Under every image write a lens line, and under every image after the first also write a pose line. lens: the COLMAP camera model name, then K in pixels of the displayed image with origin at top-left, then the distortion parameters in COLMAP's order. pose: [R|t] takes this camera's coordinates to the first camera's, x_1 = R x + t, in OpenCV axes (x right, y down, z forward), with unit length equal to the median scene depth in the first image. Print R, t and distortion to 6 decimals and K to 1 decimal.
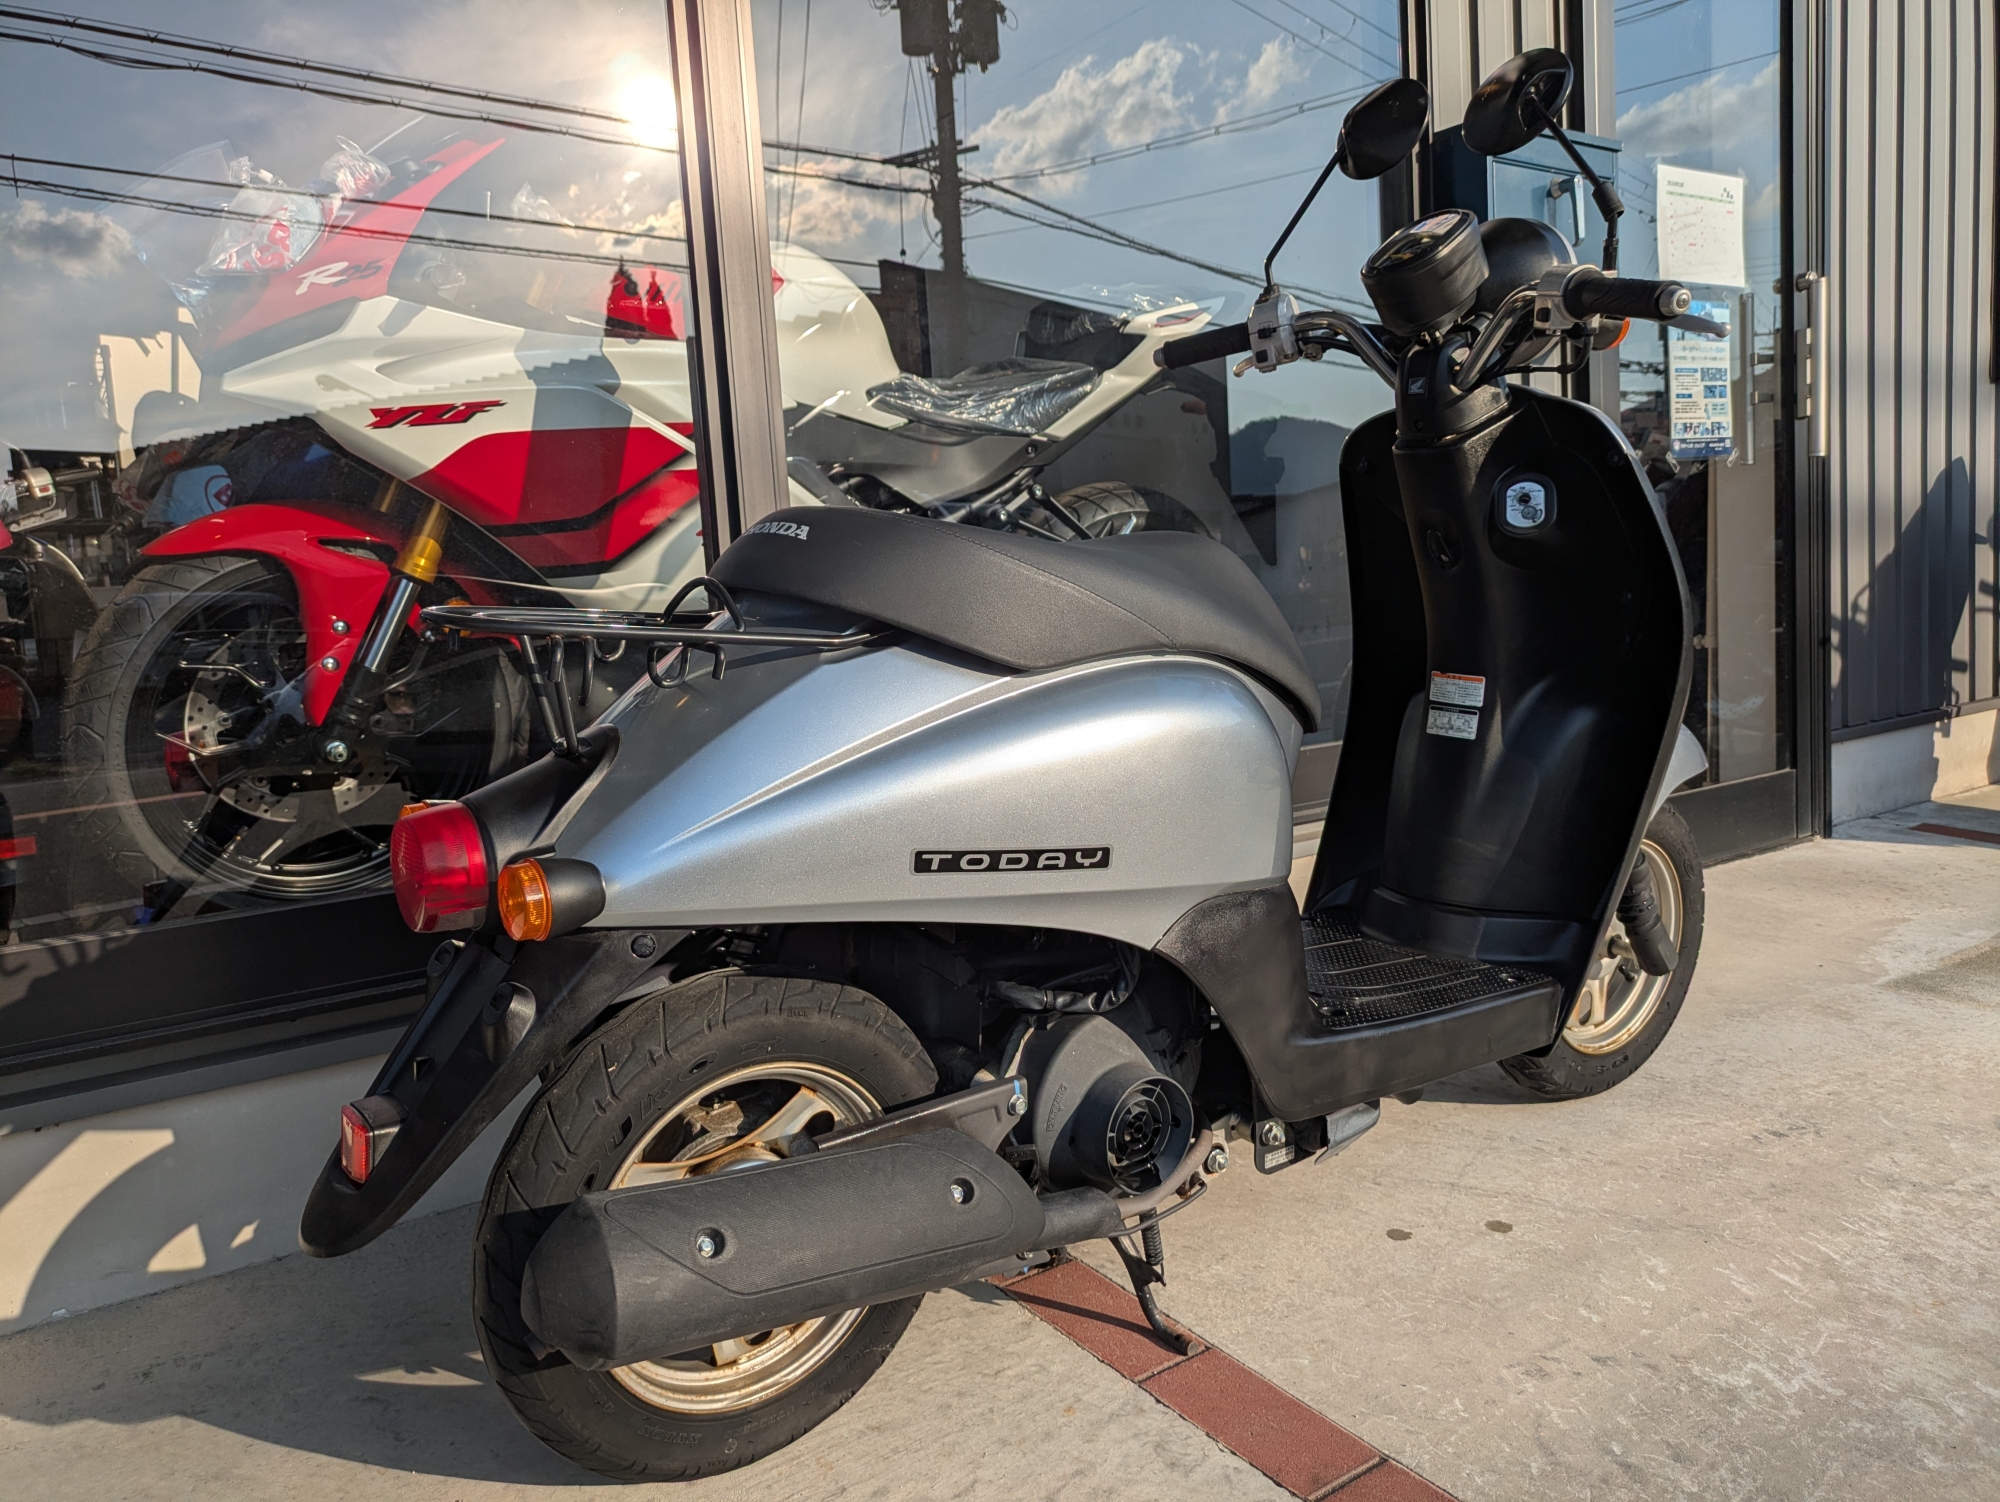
lens RADIAL K [[1493.7, 0, 1005.7], [0, 1493.7, 761.6], [0, 0, 1]] dist [0.034820, -0.027196]
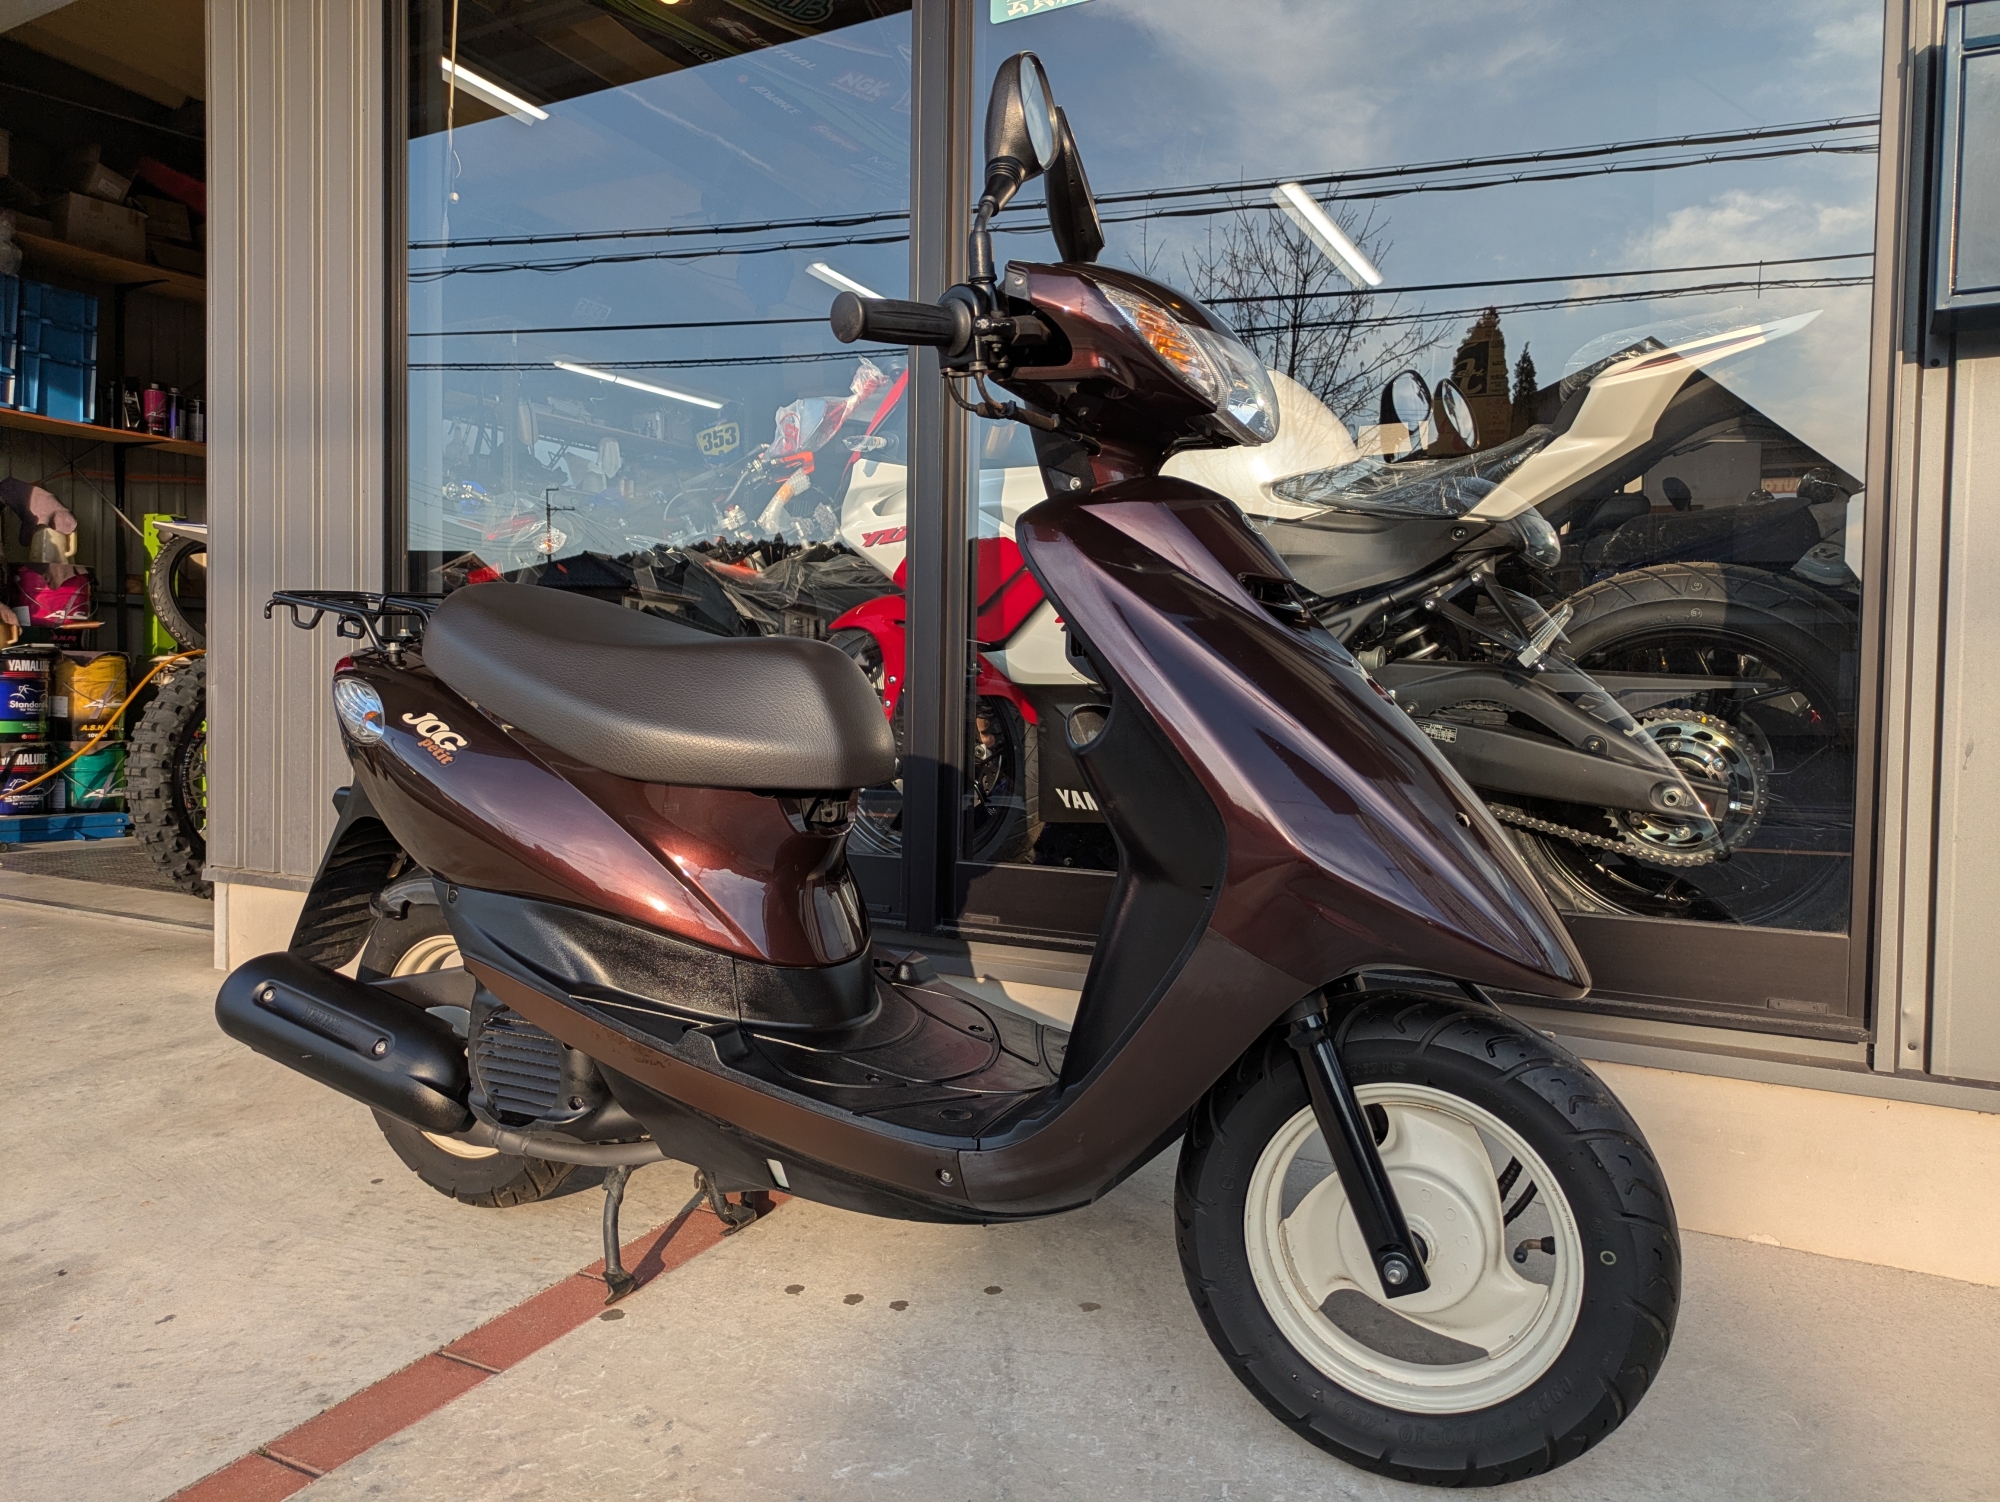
lens RADIAL K [[1493.7, 0, 992.3], [0, 1493.7, 756.0], [0, 0, 1]] dist [0.034820, -0.027196]
pose [[0.408534, 0.101647, -0.907065, 0.962888], [-0.145371, 0.988341, 0.045281, -0.100670], [0.901092, 0.113362, 0.418547, 0.508198]]
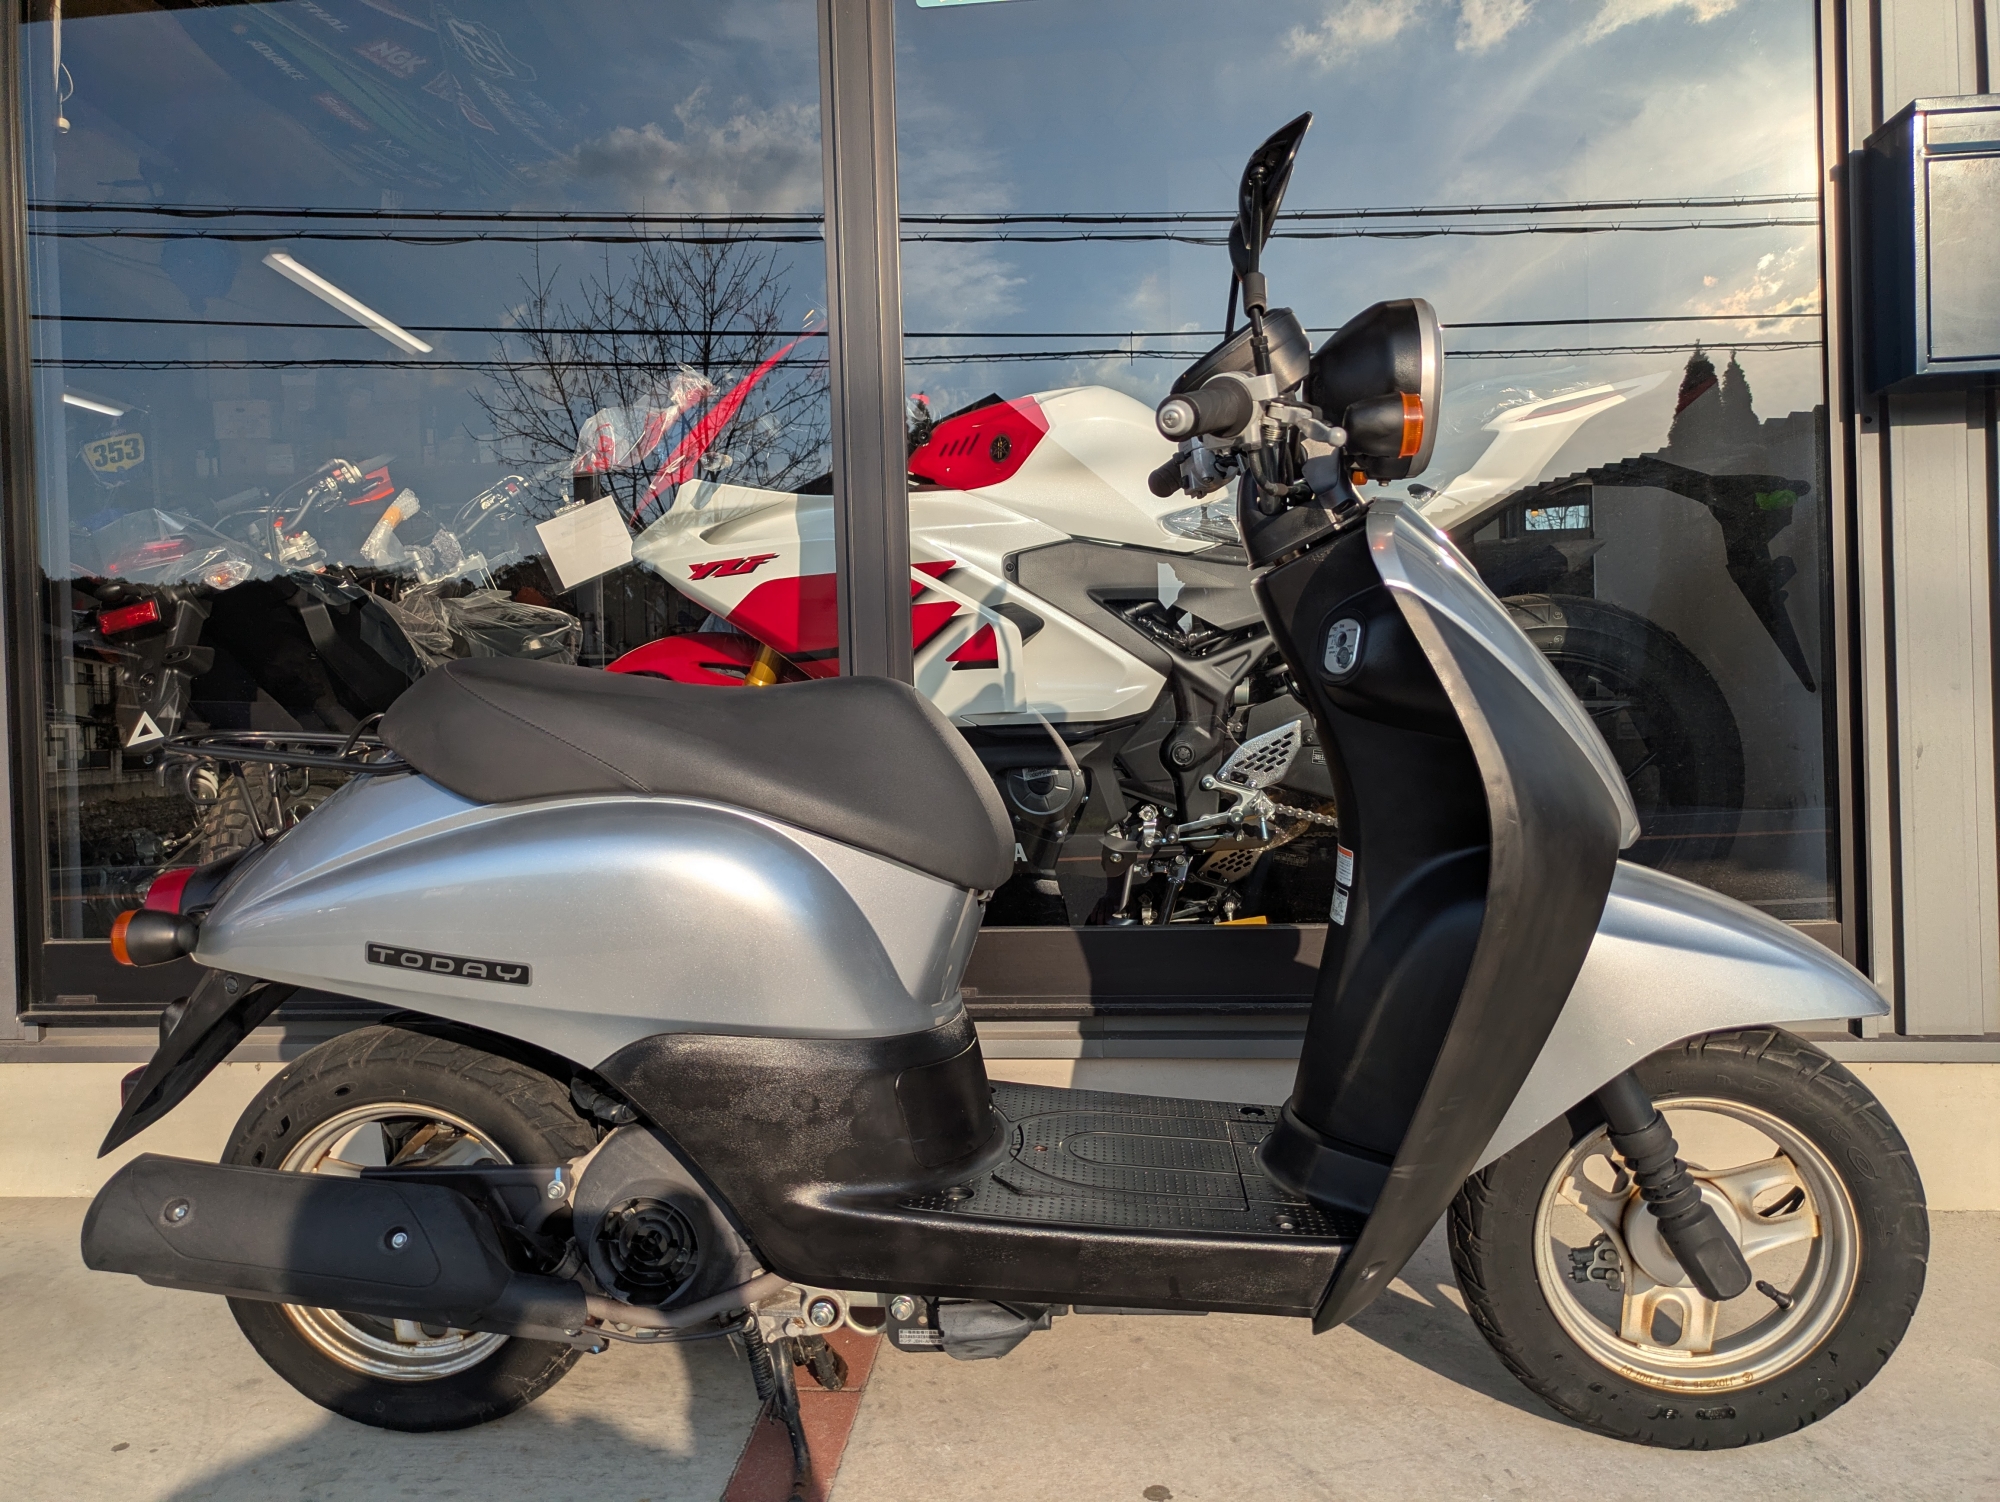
lens RADIAL K [[1493.7, 0, 994.4], [0, 1493.7, 746.9], [0, 0, 1]] dist [0.034820, -0.027196]
pose [[0.747034, 0.047100, -0.663115, 0.615693], [-0.093649, 0.994996, -0.034827, -0.057449], [0.658157, 0.088117, 0.747707, 0.217974]]
